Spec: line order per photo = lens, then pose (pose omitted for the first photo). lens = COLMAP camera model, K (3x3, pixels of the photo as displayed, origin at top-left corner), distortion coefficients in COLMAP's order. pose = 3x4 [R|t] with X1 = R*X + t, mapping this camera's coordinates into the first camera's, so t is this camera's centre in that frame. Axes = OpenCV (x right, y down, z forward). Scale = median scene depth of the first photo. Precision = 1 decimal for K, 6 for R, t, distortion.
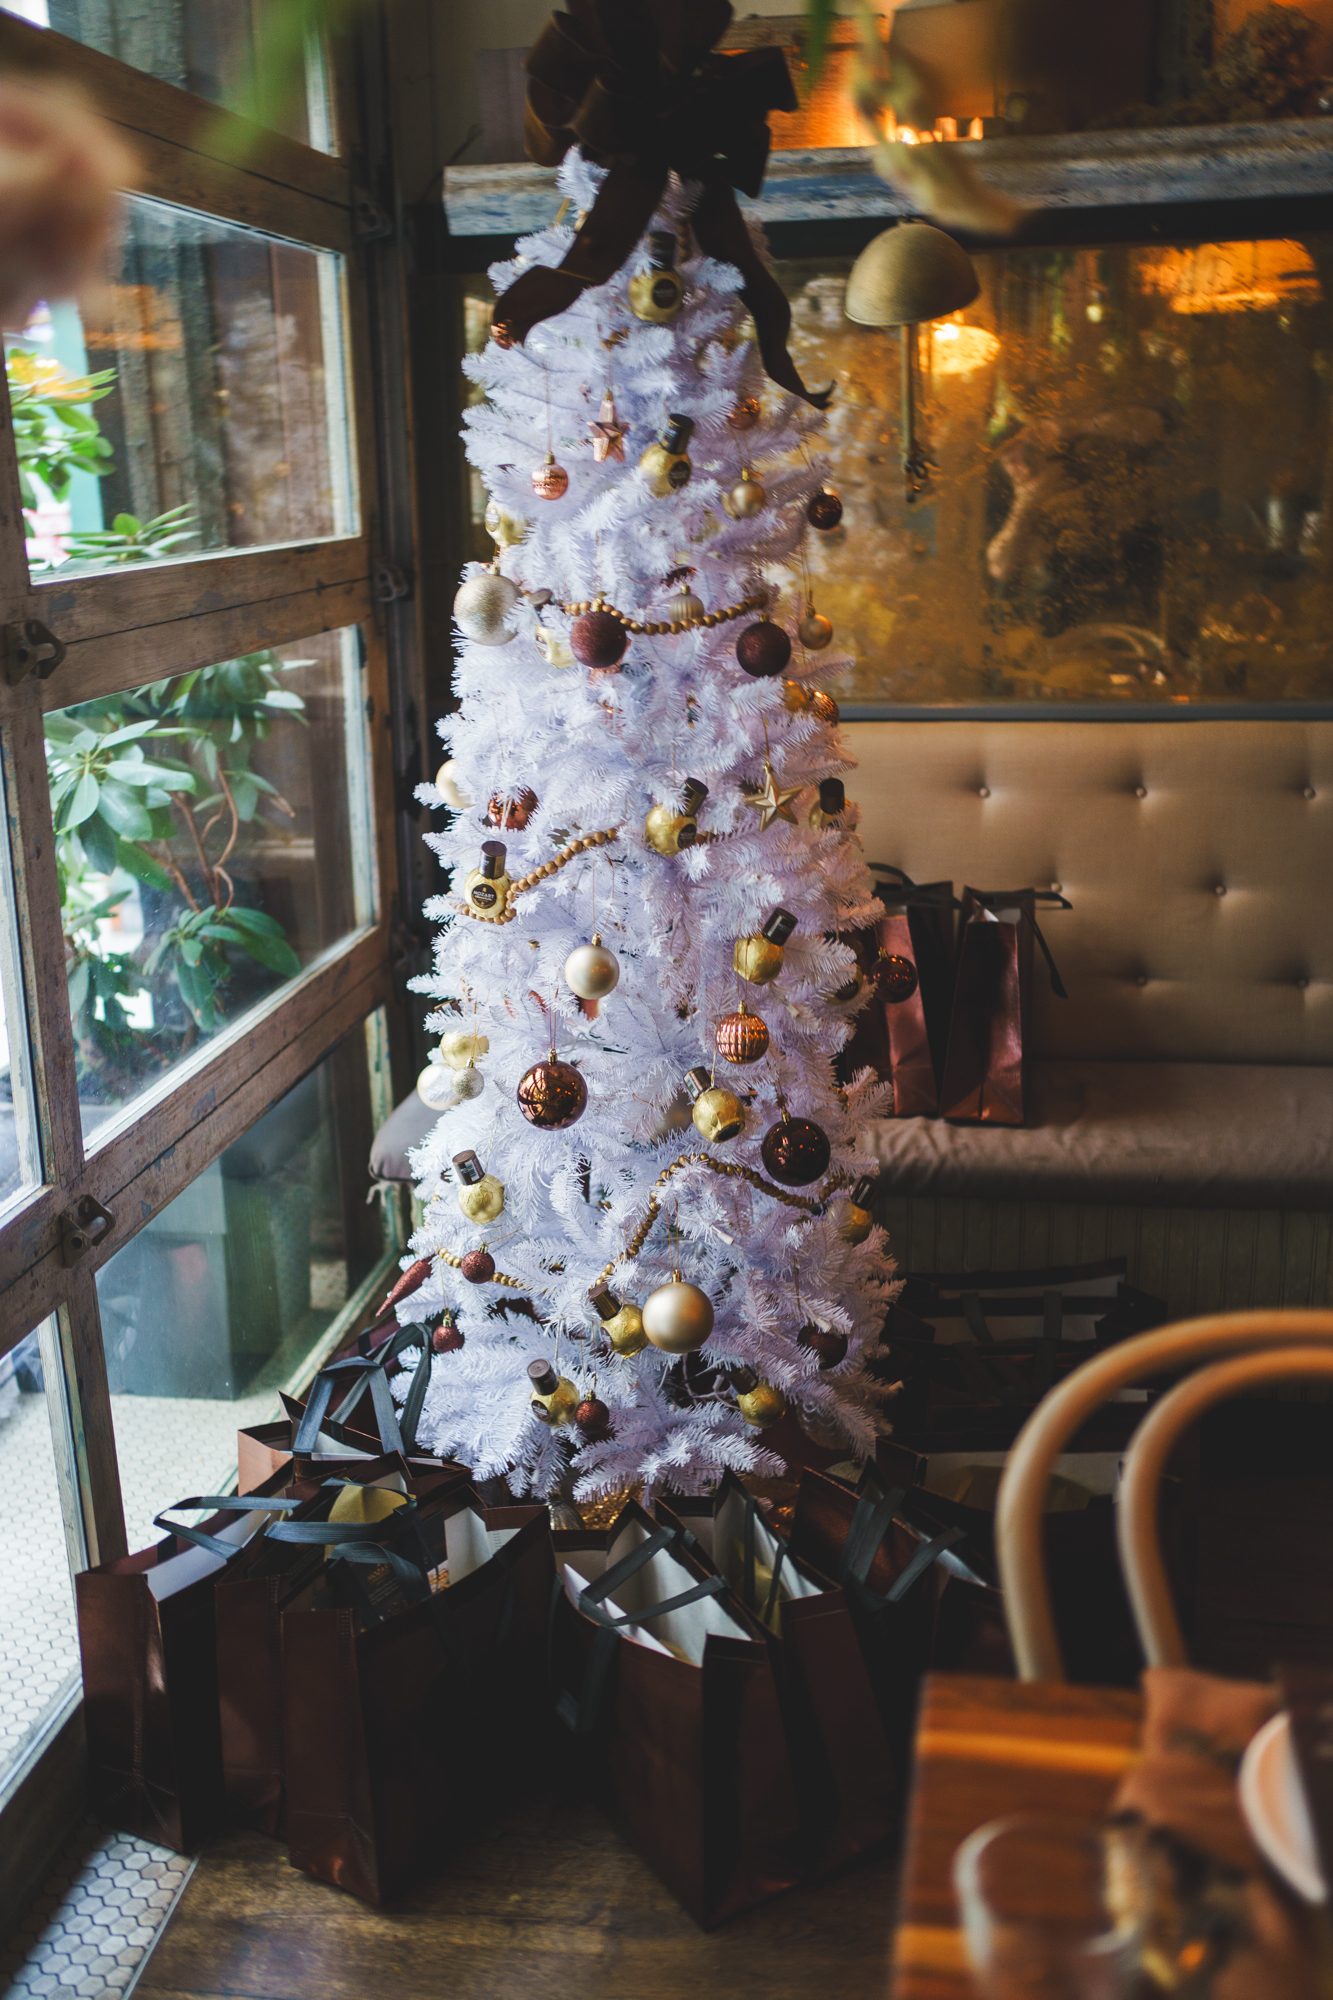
lens RADIAL K [[2092.9, 0, 665.5], [0, 2092.9, 1001.3], [0, 0, 1]] dist [0.029714, 0.000000]
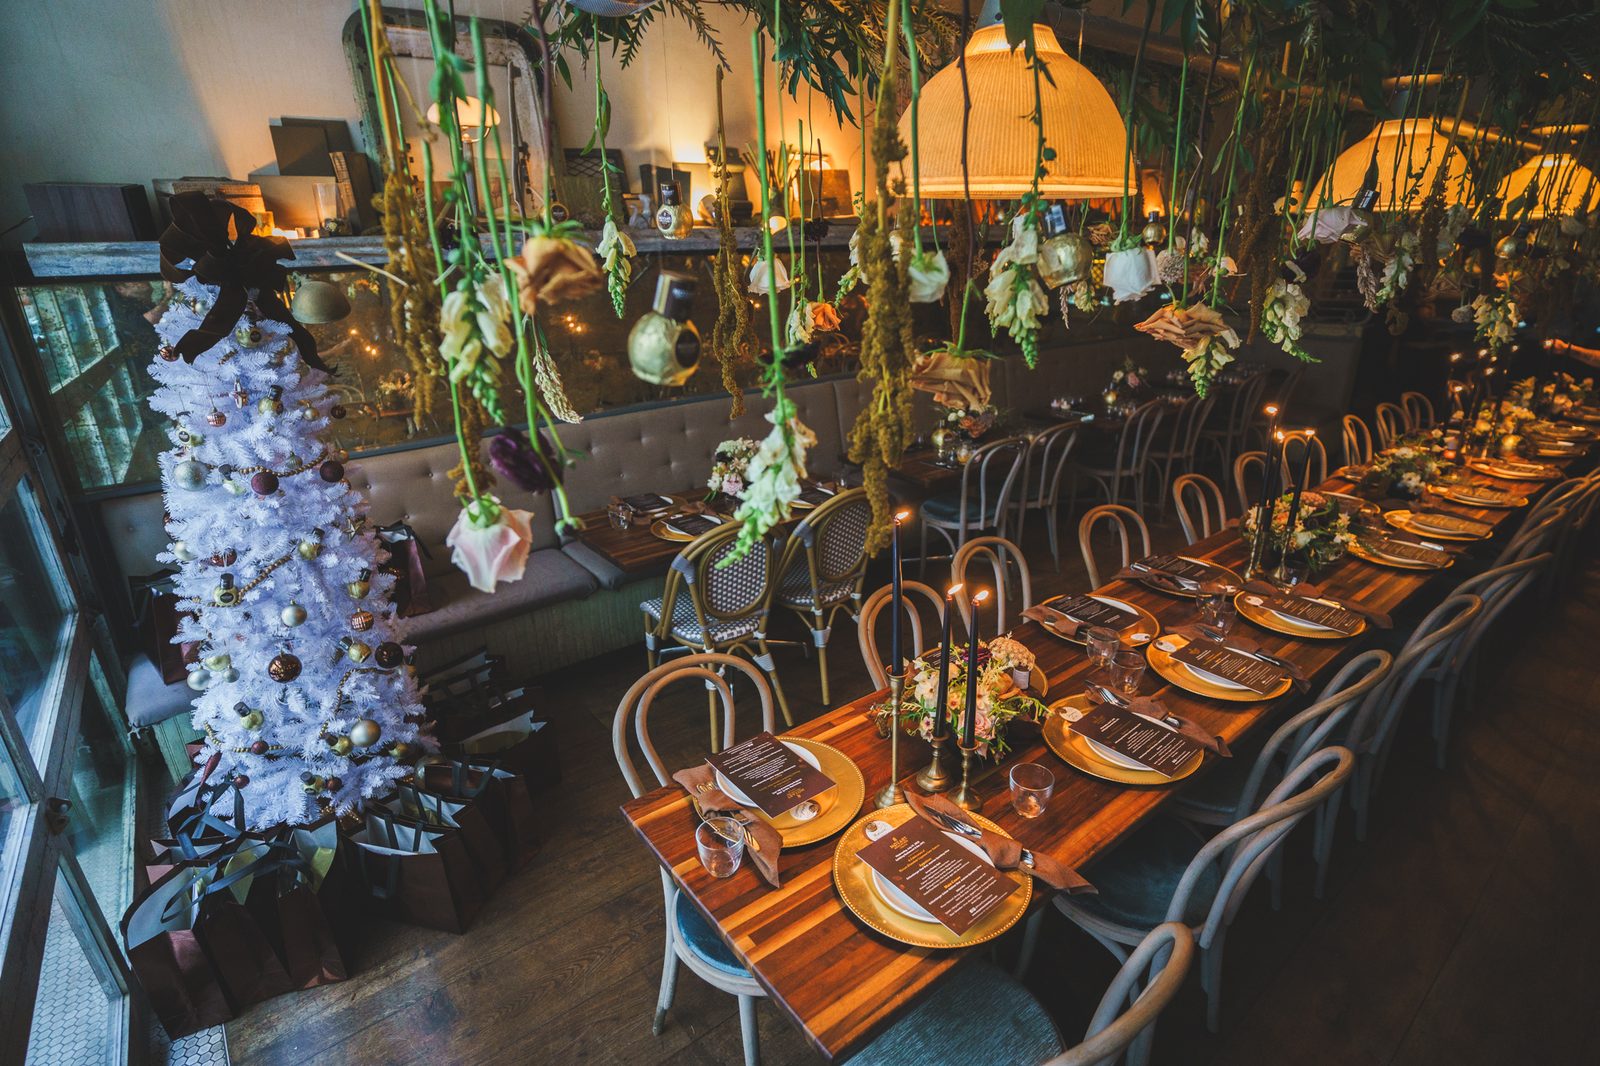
lens RADIAL K [[785.7, 0, 797.2], [0, 785.7, 538.9], [0, 0, 1]] dist [0.004475, 0.001311]
pose [[0.690379, -0.242274, 0.681674, -0.226959], [0.190944, 0.969867, 0.151320, -0.123429], [-0.697795, 0.025693, 0.715837, -0.062640]]
